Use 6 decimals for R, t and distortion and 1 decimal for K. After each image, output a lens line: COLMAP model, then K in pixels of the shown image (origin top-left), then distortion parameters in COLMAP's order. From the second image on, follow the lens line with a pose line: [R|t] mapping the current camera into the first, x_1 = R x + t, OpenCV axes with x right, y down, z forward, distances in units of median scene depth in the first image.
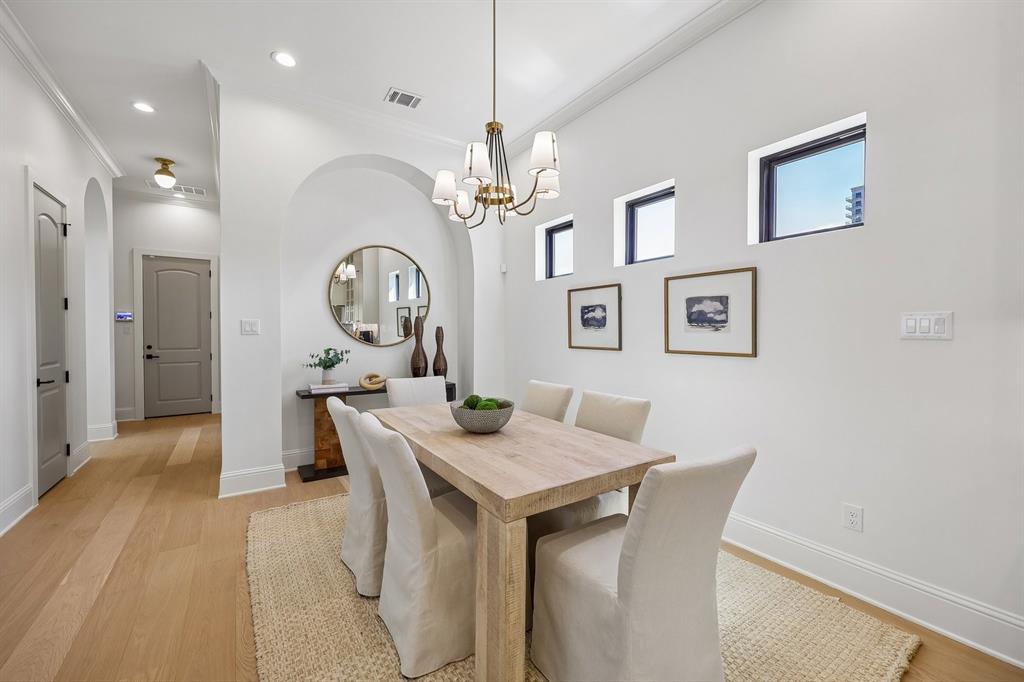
lens RADIAL K [[414.4, 0, 513.9], [0, 414.4, 339.7], [0, 0, 1]] dist [0.000109, -0.000033]
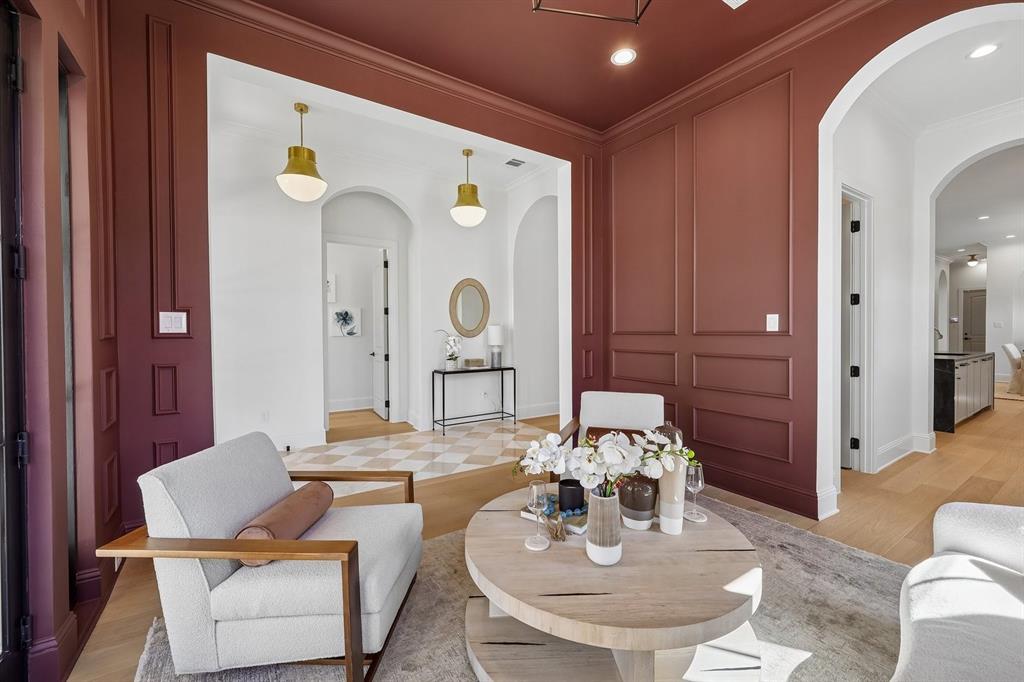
lens RADIAL K [[414.4, 0, 514.0], [0, 414.4, 338.4], [0, 0, 1]] dist [0.000109, -0.000033]
pose [[-0.001770, 0.015356, -0.999881, 1.269132], [-0.013461, 0.999791, 0.015378, 0.041773], [0.999908, 0.013486, -0.001563, -1.332314]]
